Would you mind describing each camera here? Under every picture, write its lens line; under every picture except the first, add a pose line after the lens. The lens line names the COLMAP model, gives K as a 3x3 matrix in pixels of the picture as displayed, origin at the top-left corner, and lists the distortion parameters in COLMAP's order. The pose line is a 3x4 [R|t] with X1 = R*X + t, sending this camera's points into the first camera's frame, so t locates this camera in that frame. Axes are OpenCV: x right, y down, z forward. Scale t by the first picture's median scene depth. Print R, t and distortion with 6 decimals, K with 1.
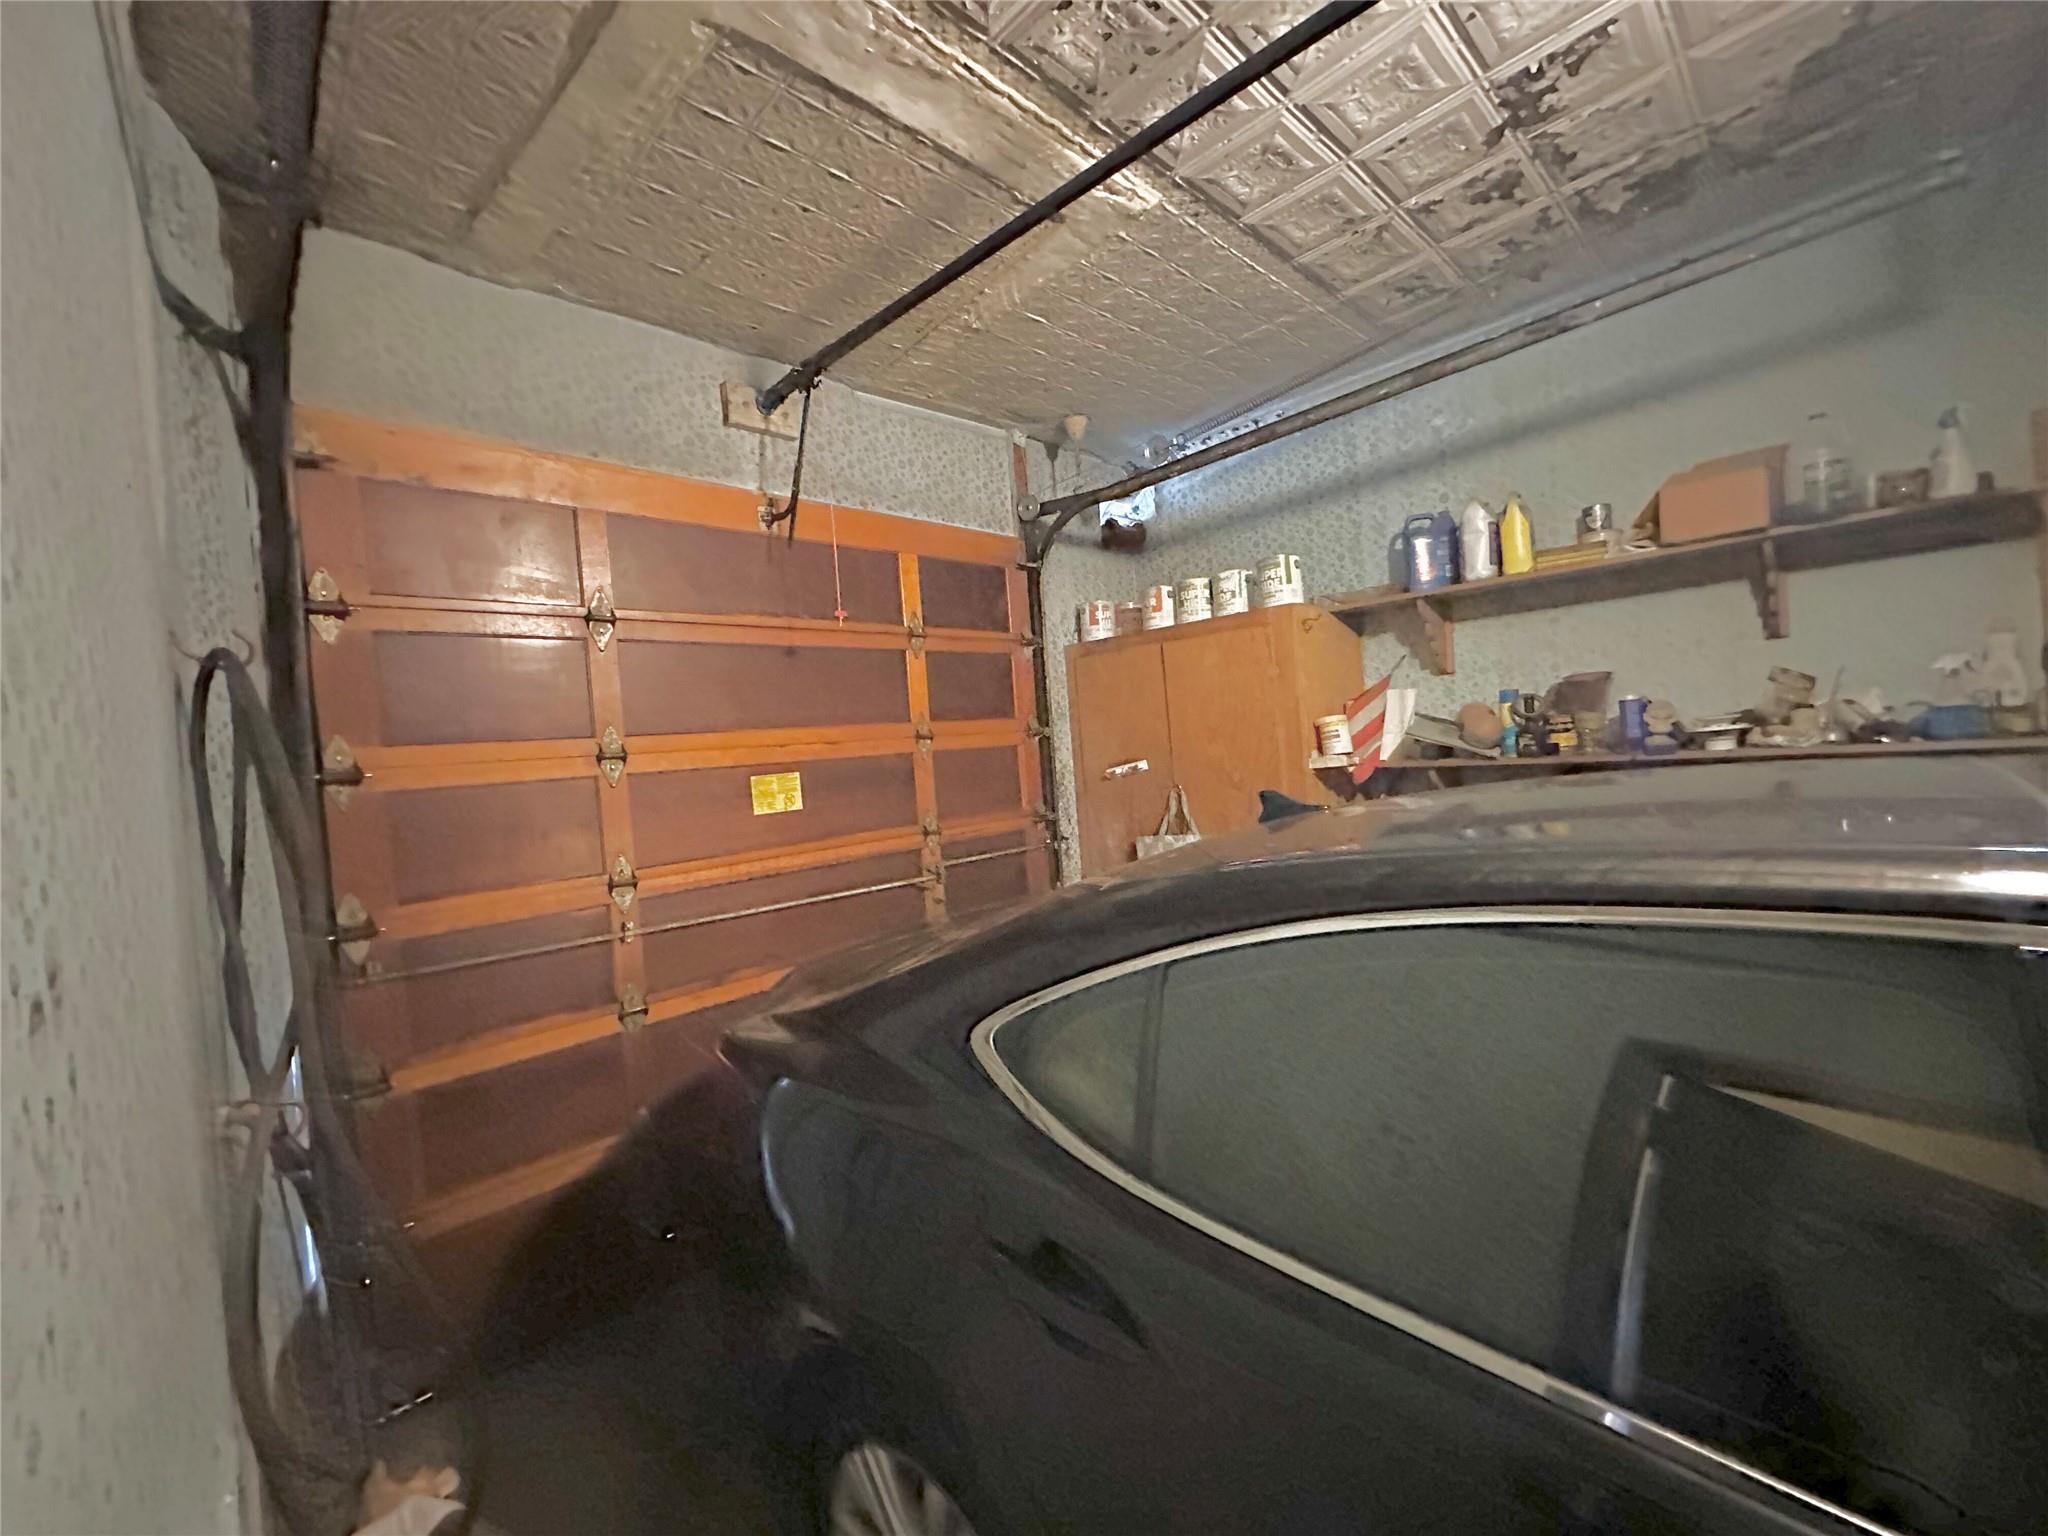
lens RADIAL K [[821.9, 0, 1023.1], [0, 821.9, 761.1], [0, 0, 1]] dist [0.001169, 0.000069]
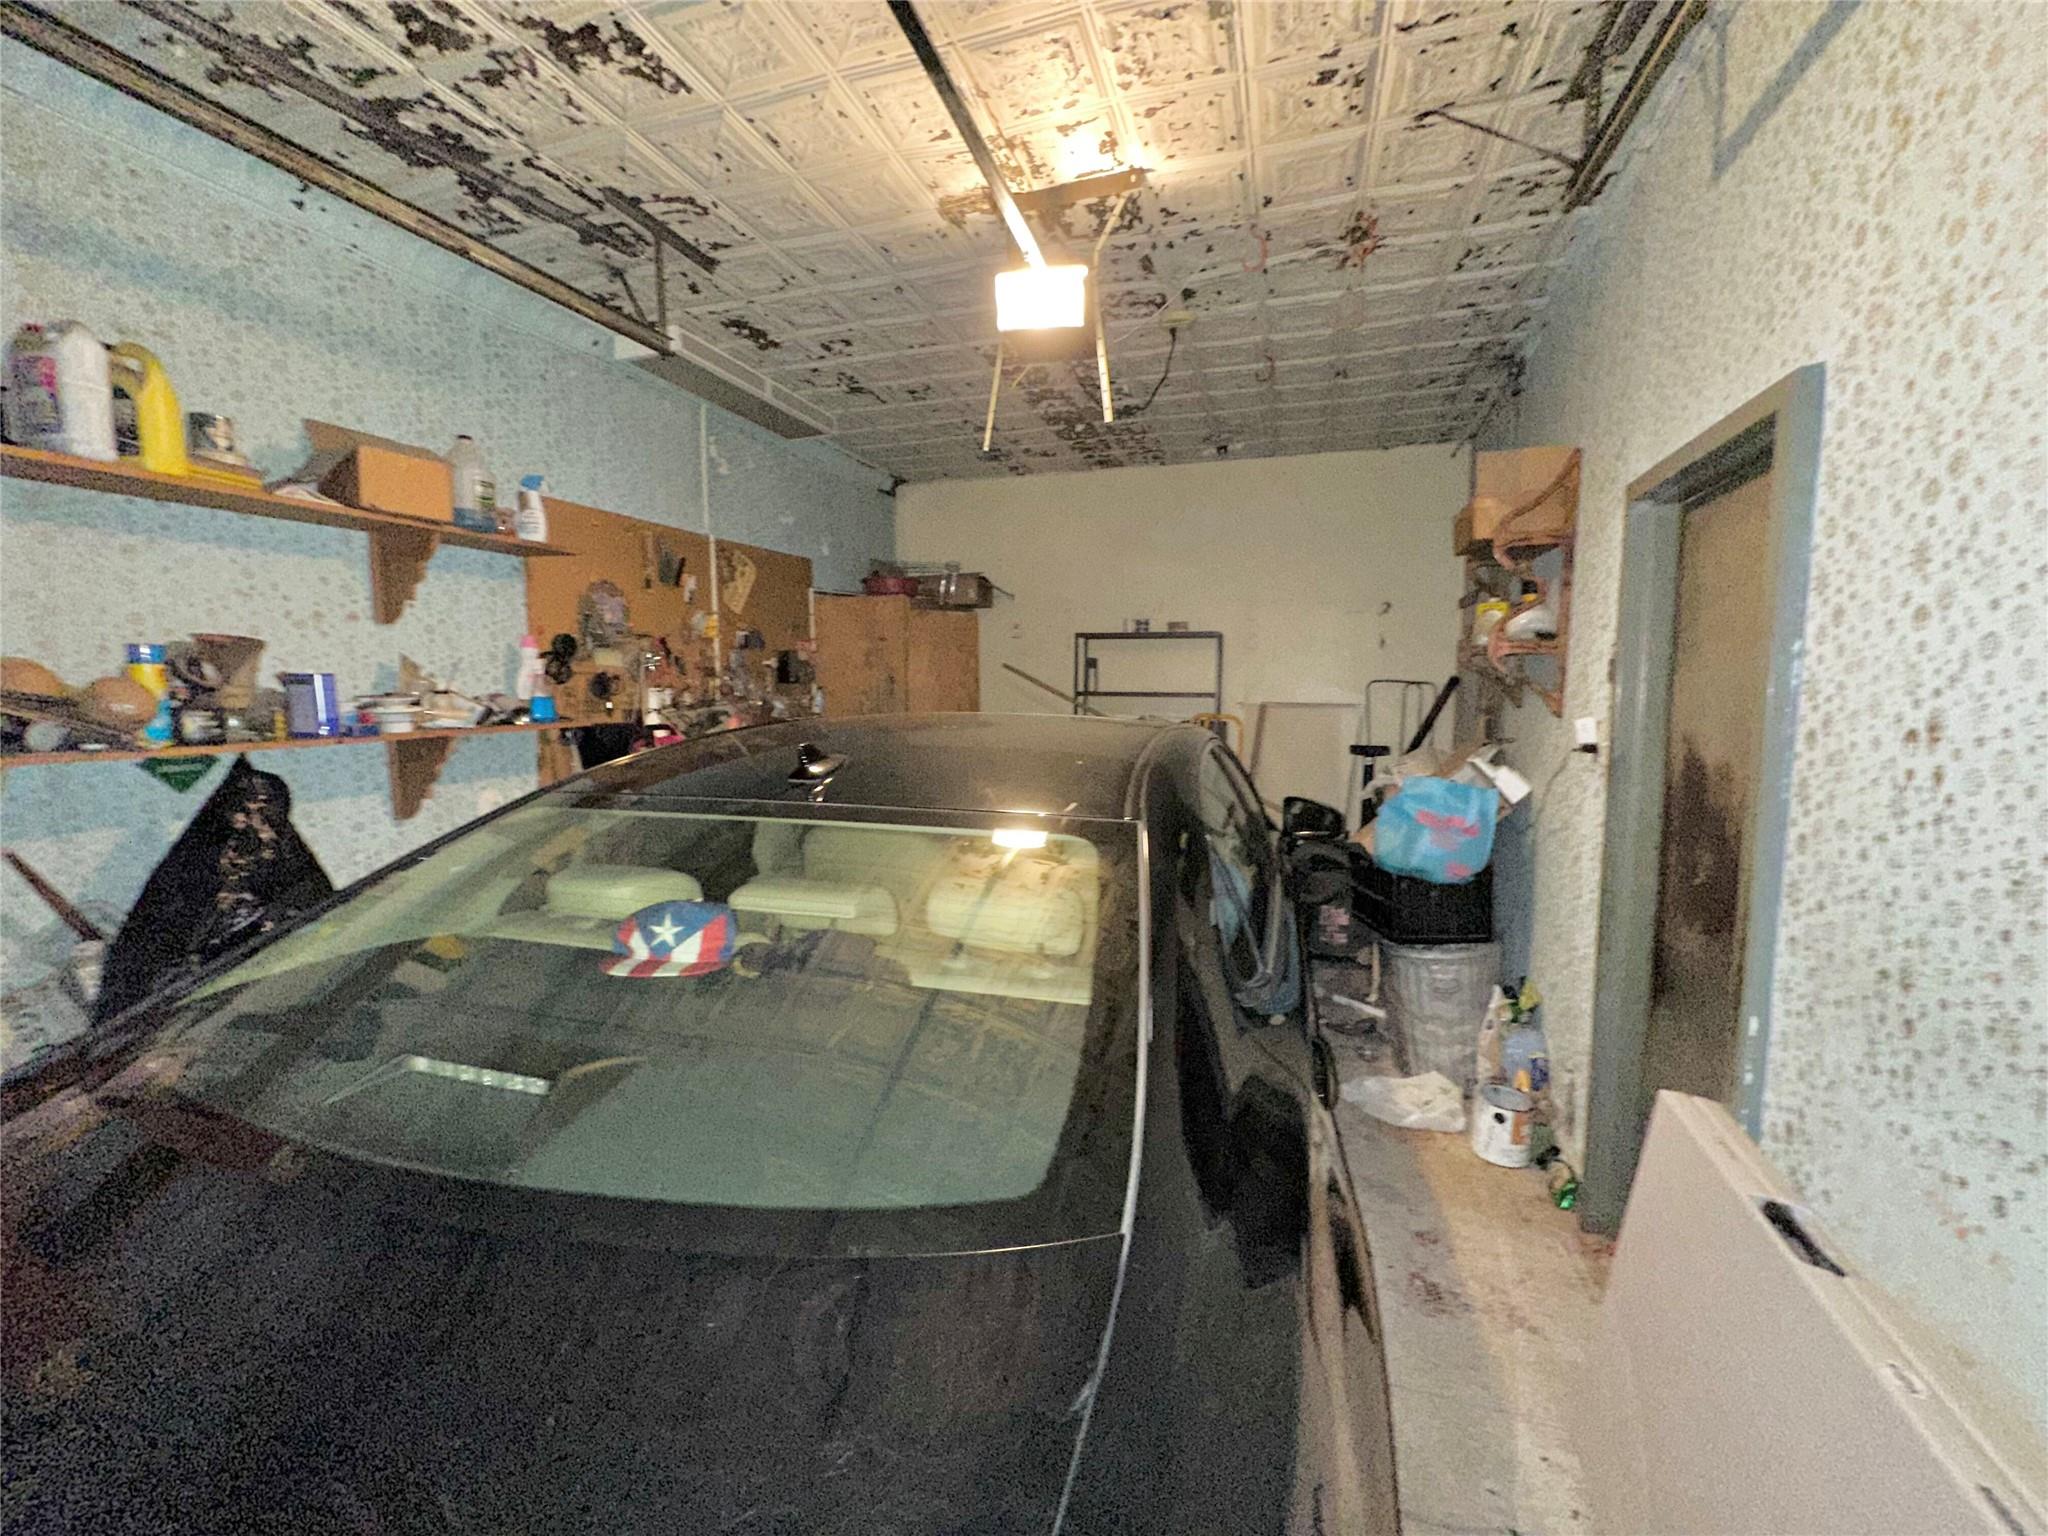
lens RADIAL K [[821.9, 0, 1022.6], [0, 821.9, 767.4], [0, 0, 1]] dist [0.001169, 0.000069]
pose [[-0.479145, -0.015981, 0.877590, -0.443628], [0.059504, 0.996943, 0.050642, 0.021524], [-0.875716, 0.076485, -0.476730, 0.983386]]
